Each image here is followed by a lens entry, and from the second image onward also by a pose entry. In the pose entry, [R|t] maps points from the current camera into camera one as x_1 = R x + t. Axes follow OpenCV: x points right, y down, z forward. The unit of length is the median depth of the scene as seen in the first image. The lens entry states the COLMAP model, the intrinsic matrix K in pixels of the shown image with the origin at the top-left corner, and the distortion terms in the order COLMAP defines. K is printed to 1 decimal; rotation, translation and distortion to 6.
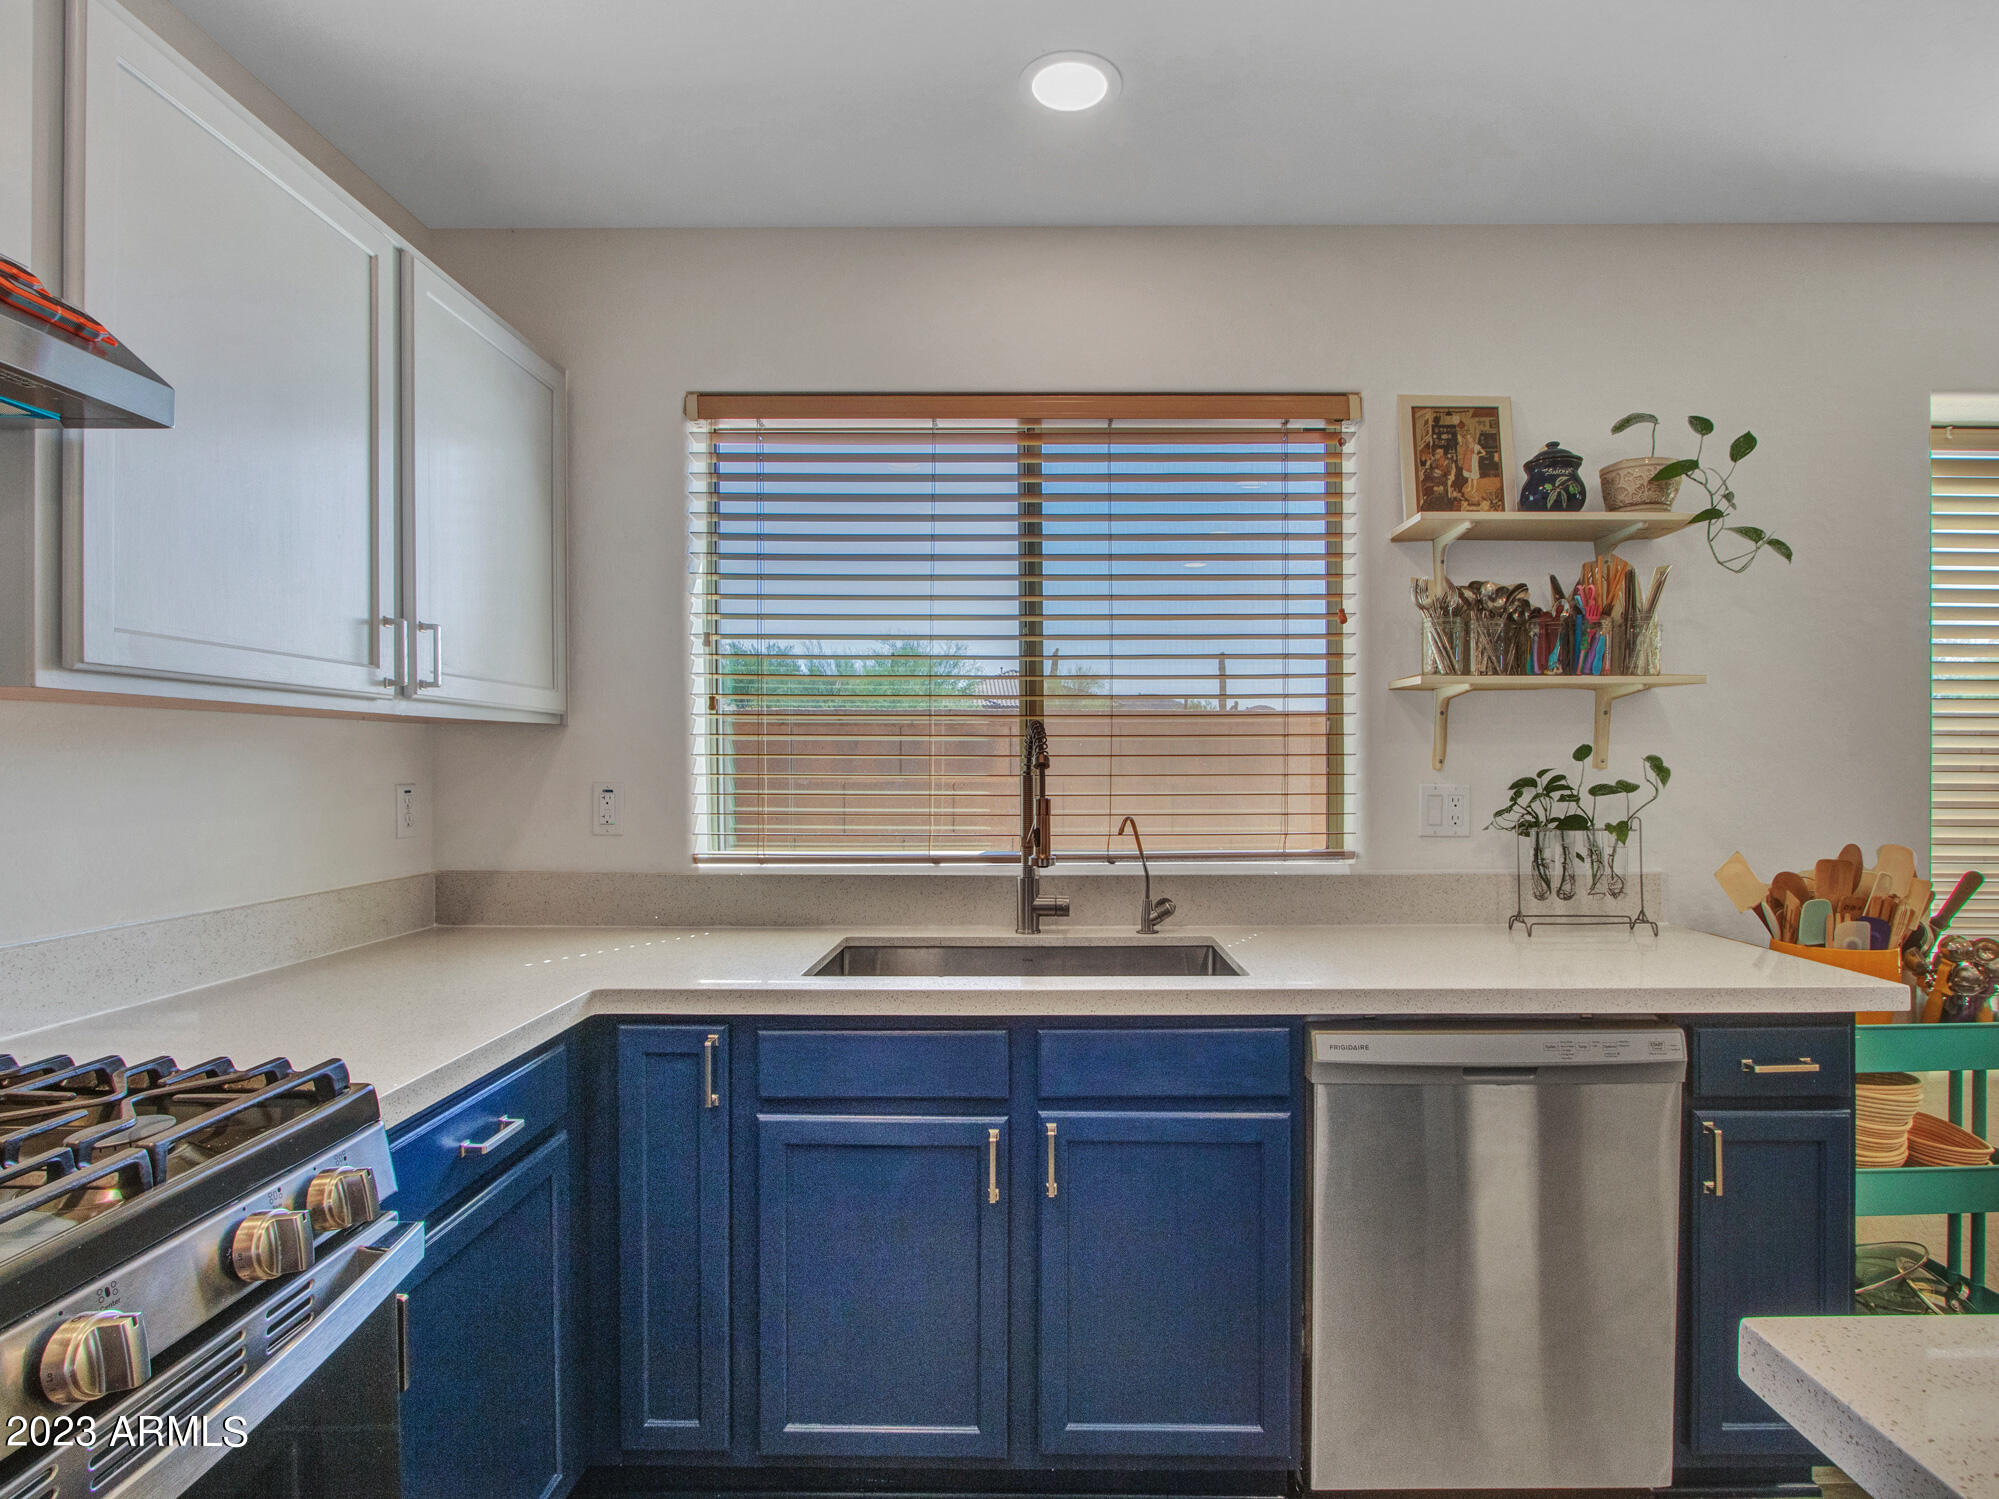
lens RADIAL K [[1117.1, 0, 972.0], [0, 1117.1, 751.3], [0, 0, 1]] dist [-0.019685, -0.001101]
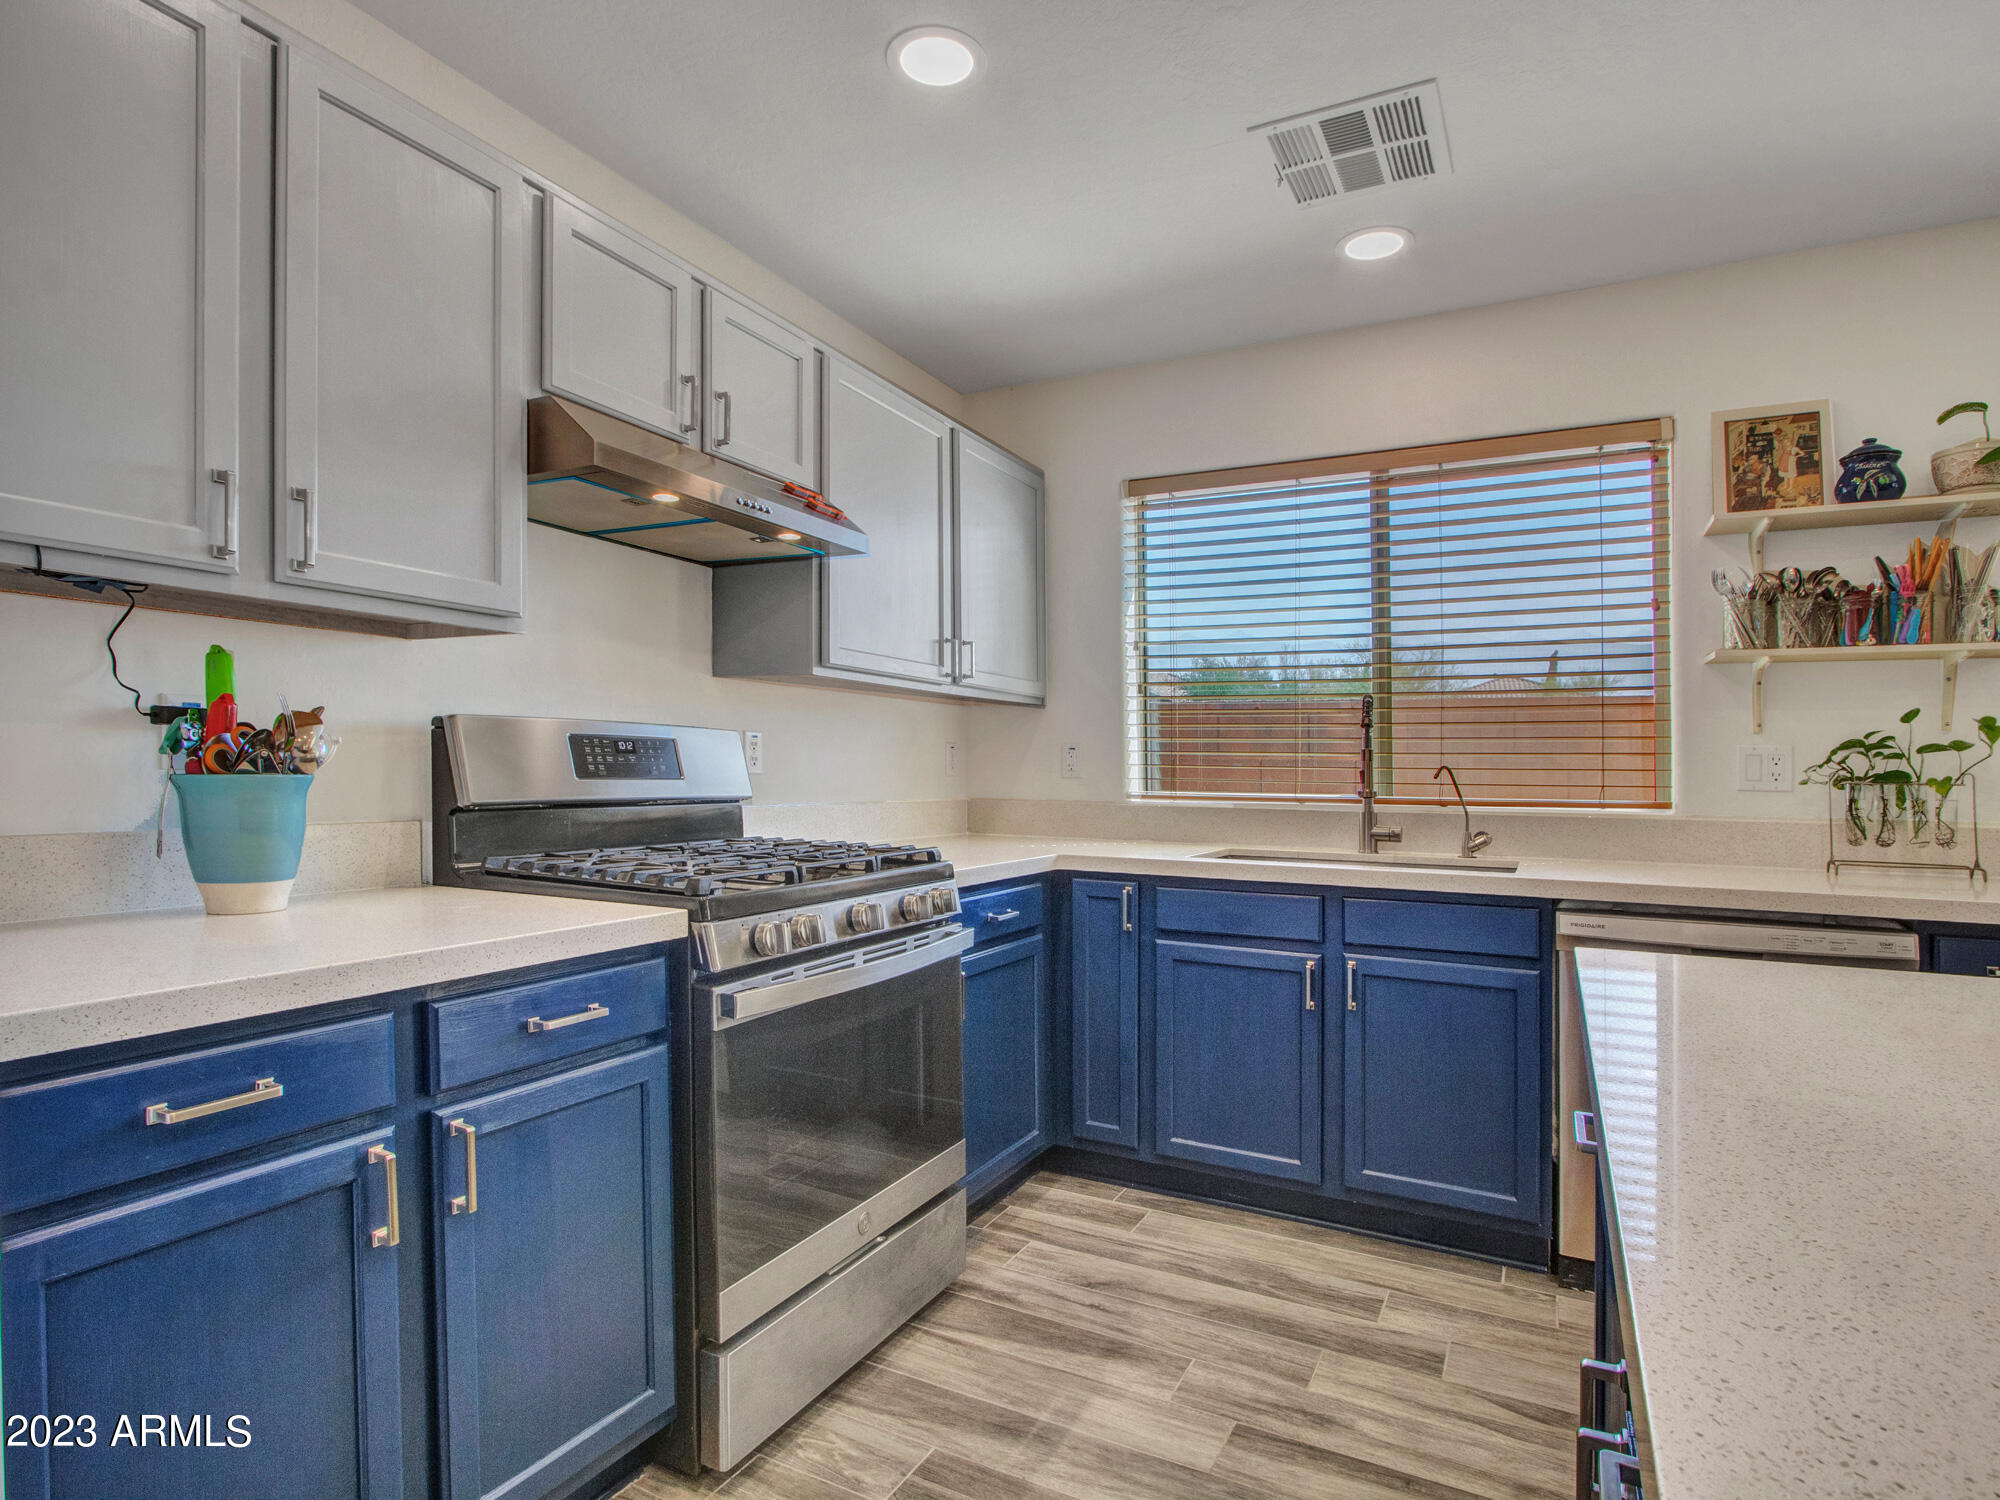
lens RADIAL K [[1117.6, 0, 972.5], [0, 1117.6, 751.8], [0, 0, 1]] dist [-0.019685, -0.001101]
pose [[0.911227, -0.005585, -0.411866, 0.157626], [-0.000220, 0.999901, -0.014045, 0.054849], [0.411904, 0.012888, 0.911136, -0.392427]]
